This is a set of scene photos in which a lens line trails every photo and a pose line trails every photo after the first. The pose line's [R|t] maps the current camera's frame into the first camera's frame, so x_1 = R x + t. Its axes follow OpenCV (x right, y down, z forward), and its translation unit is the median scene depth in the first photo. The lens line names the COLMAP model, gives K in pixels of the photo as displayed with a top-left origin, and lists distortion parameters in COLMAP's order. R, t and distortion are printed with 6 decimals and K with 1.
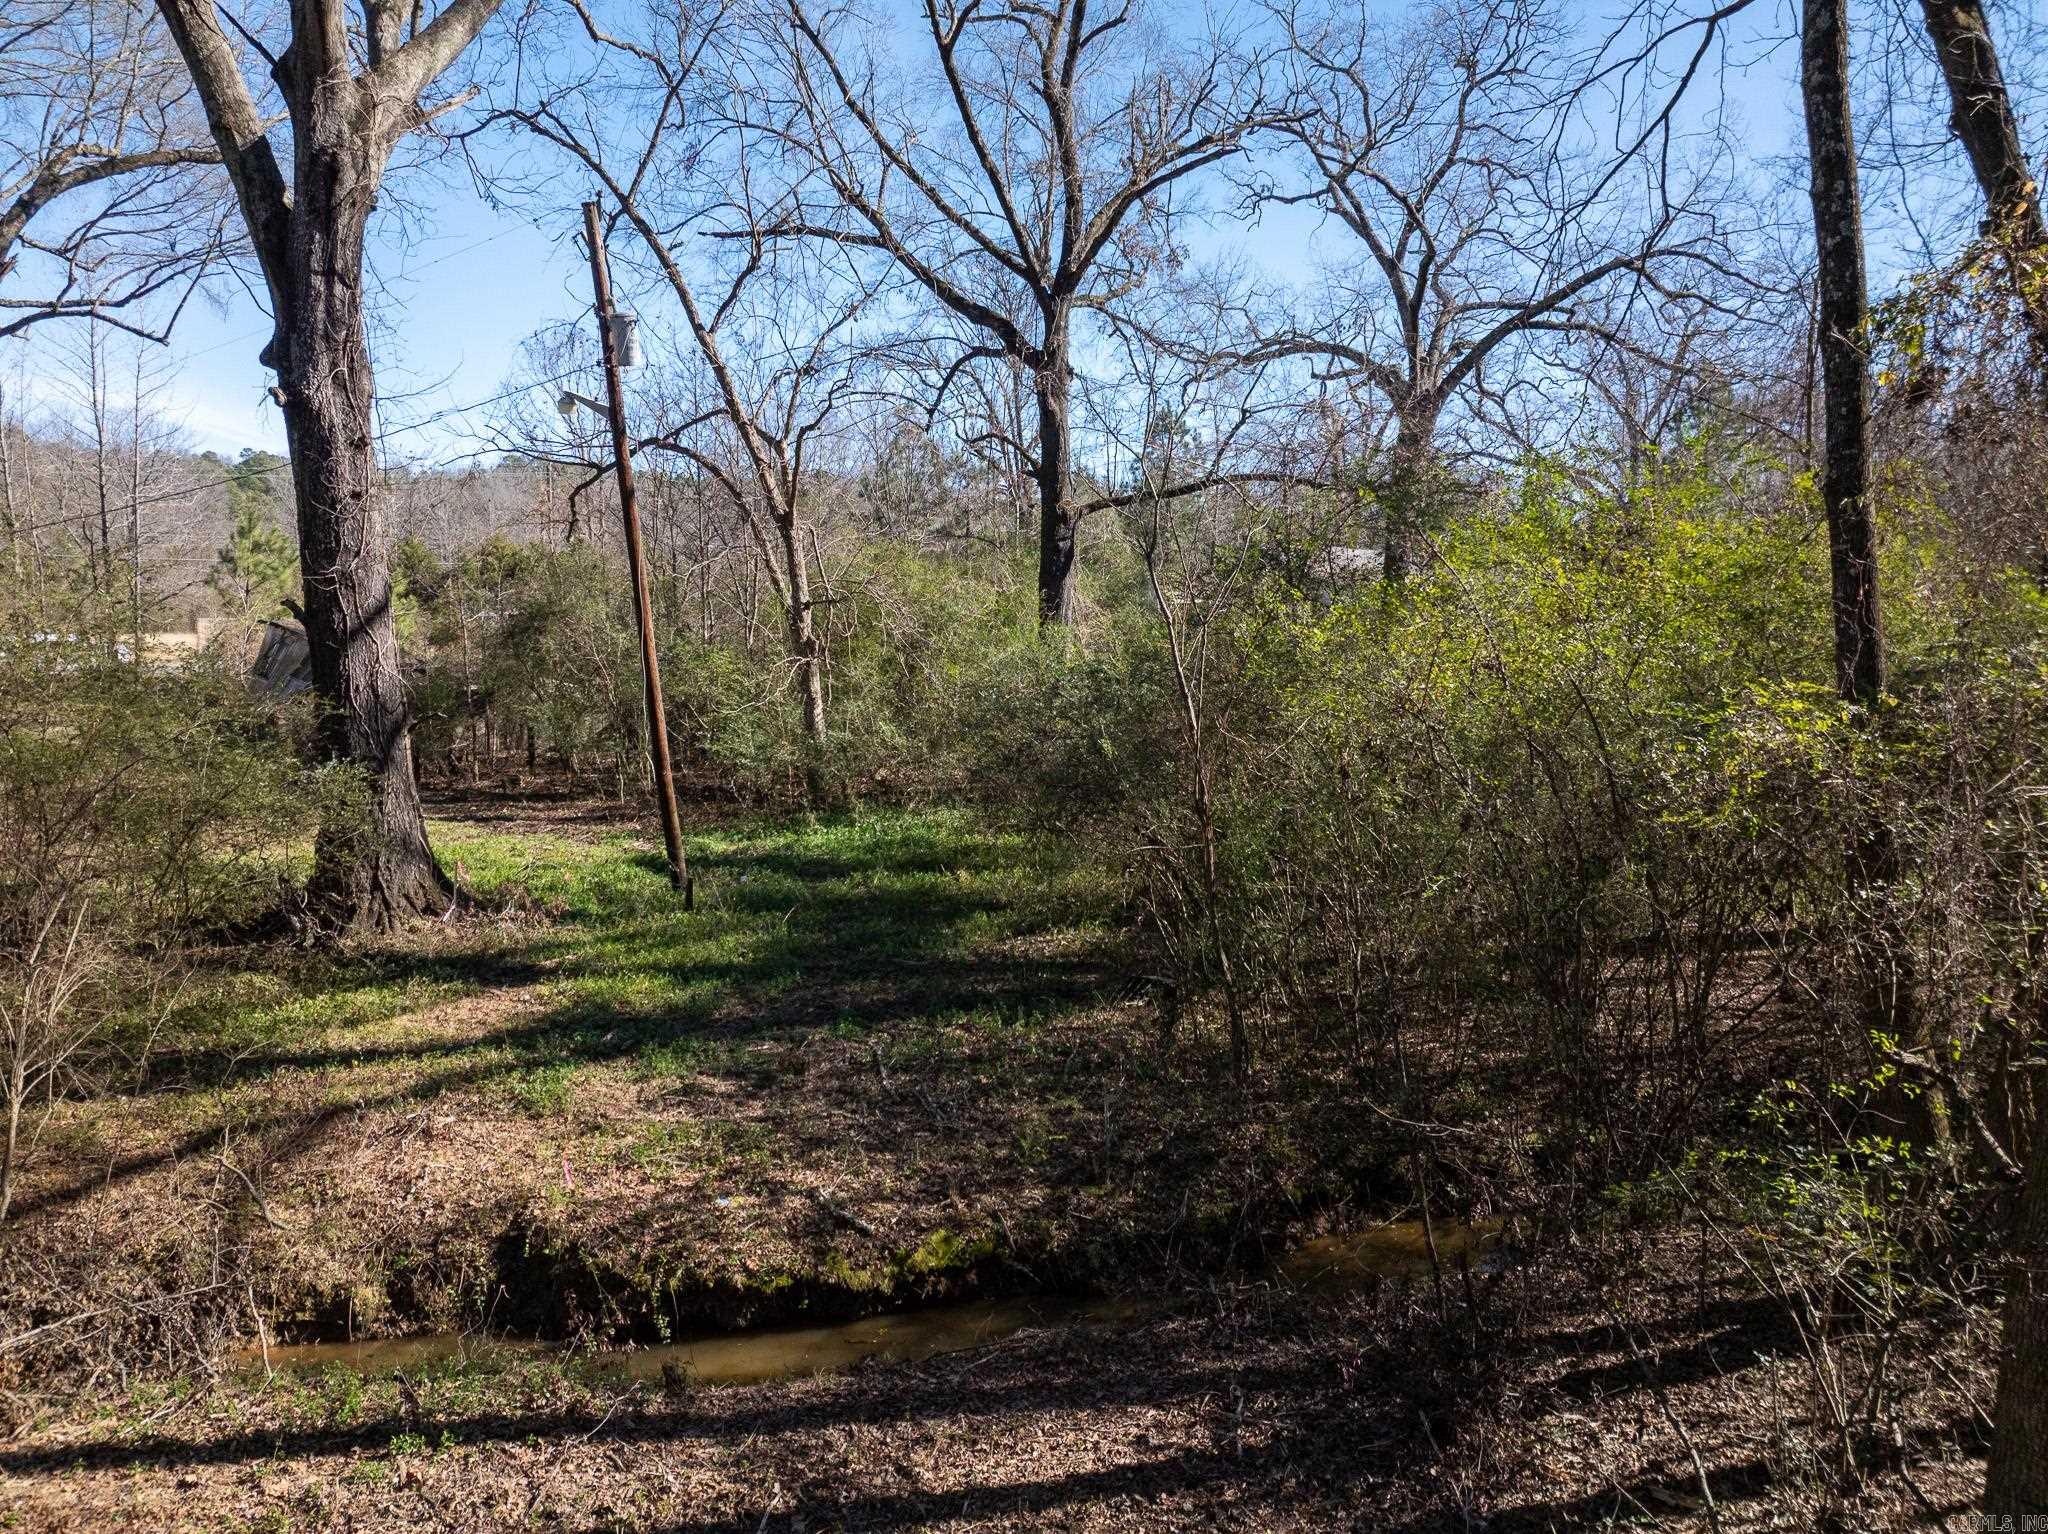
lens RADIAL K [[1455.3, 0, 1032.0], [0, 1455.3, 769.3], [0, 0, 1]] dist [-0.056689, 0.027501]
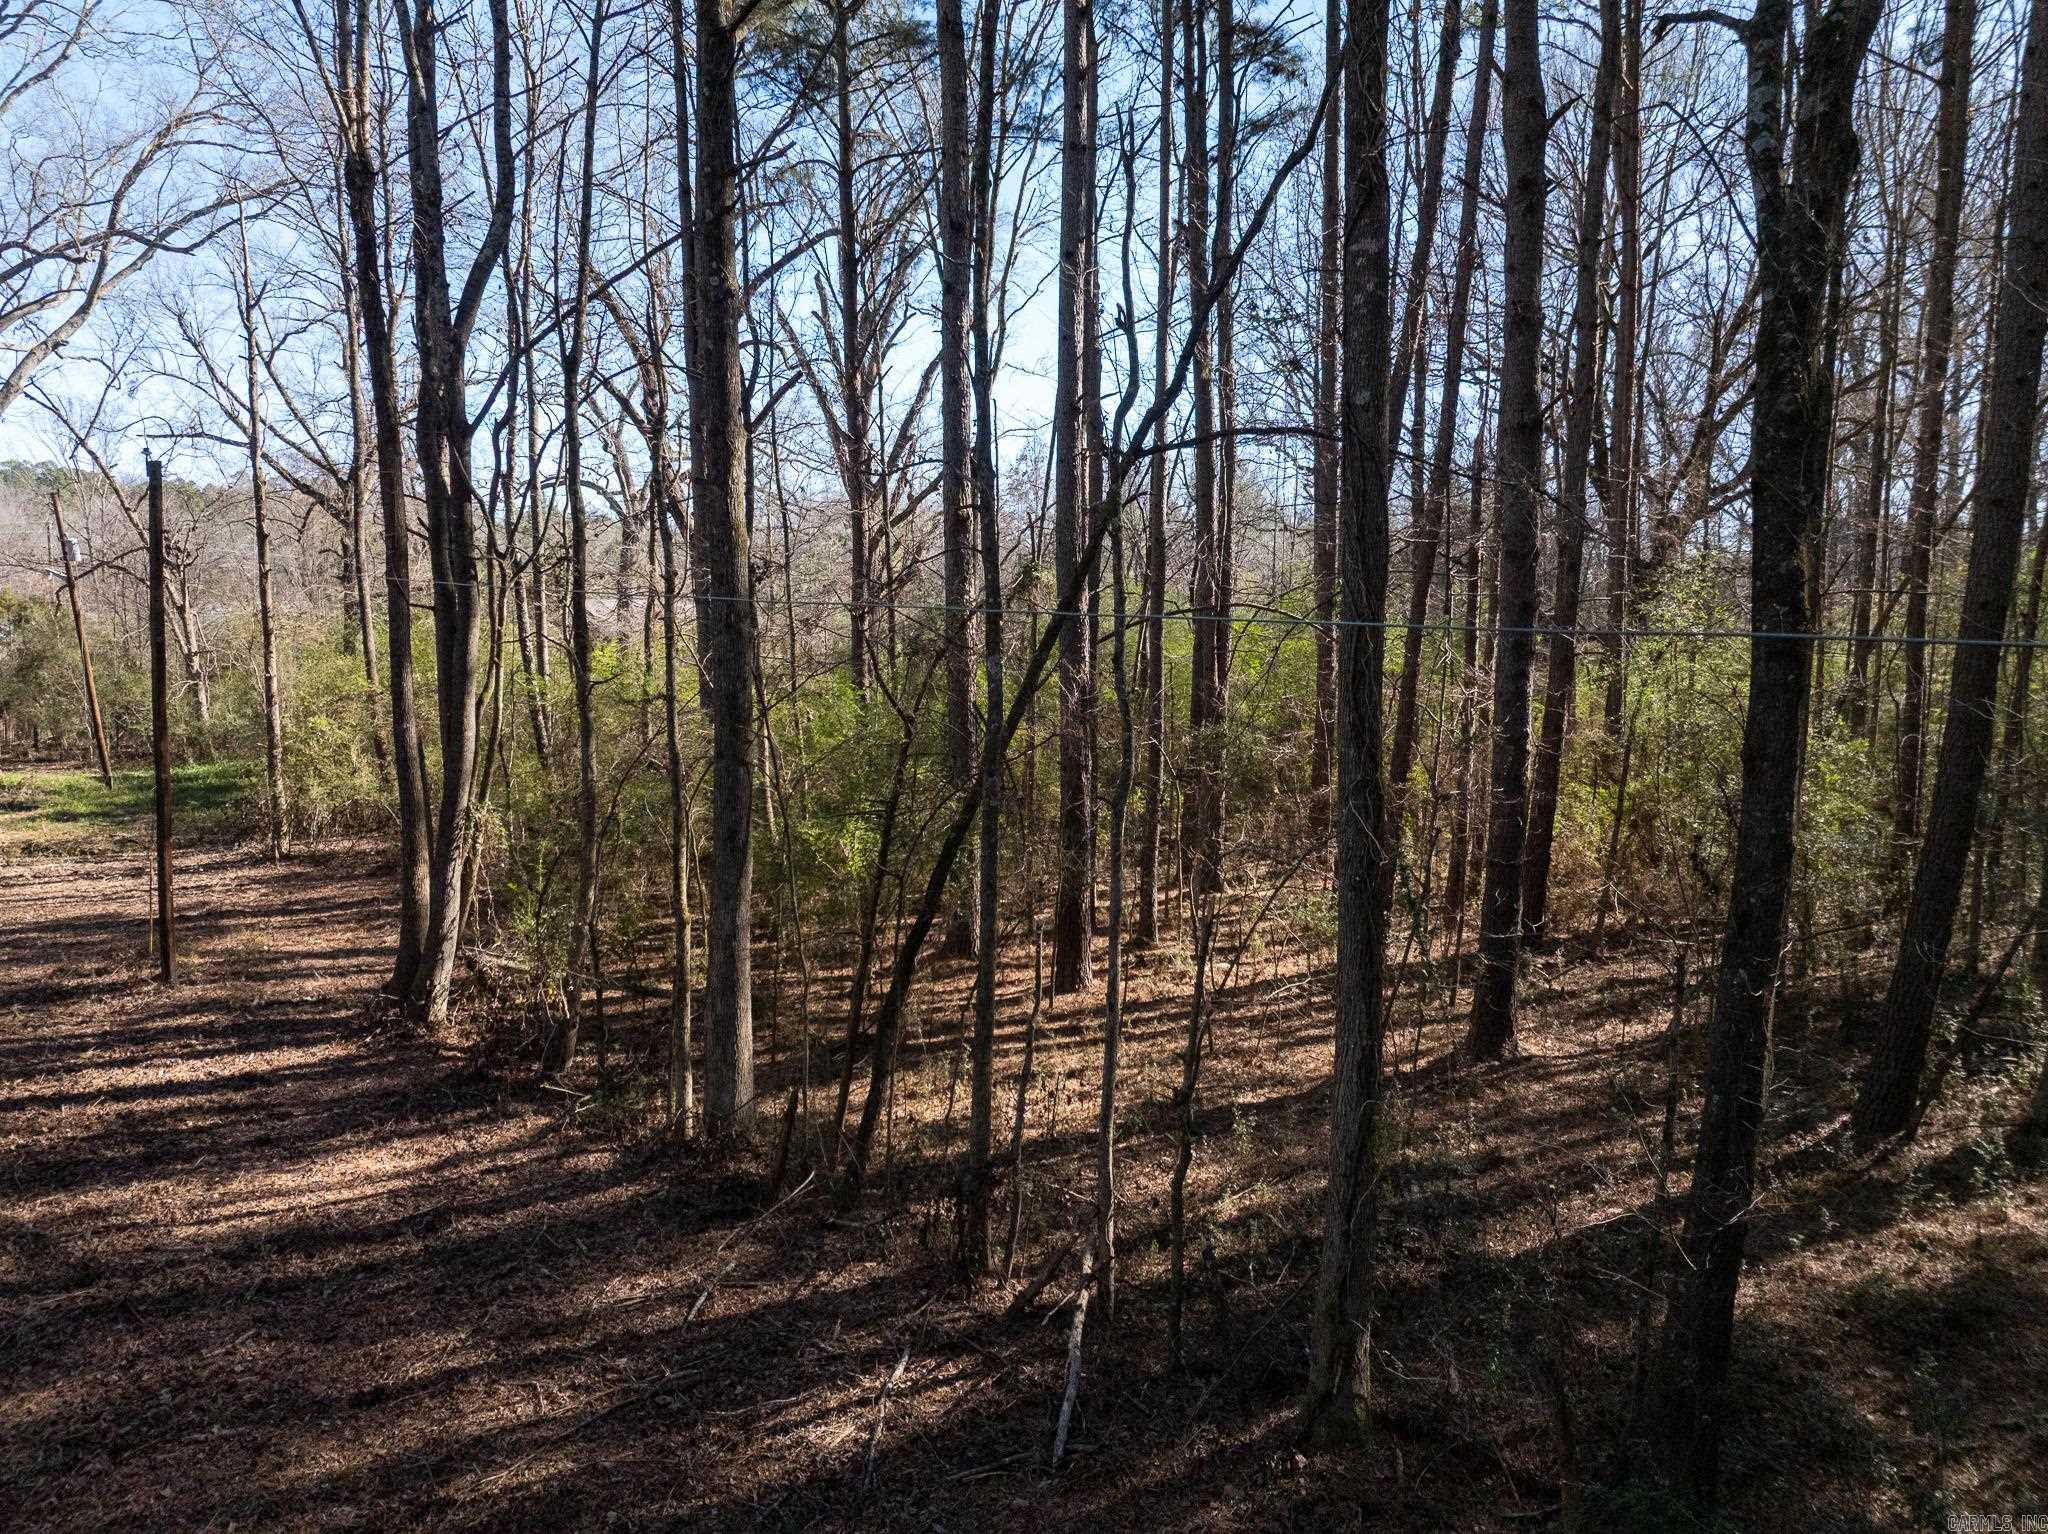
lens RADIAL K [[1455.3, 0, 1032.0], [0, 1455.3, 769.3], [0, 0, 1]] dist [-0.056689, 0.027501]
pose [[0.962509, -0.029283, 0.269663, 0.389517], [0.030712, 0.999528, -0.001083, 0.074443], [-0.269504, 0.009324, 0.962954, -1.100398]]
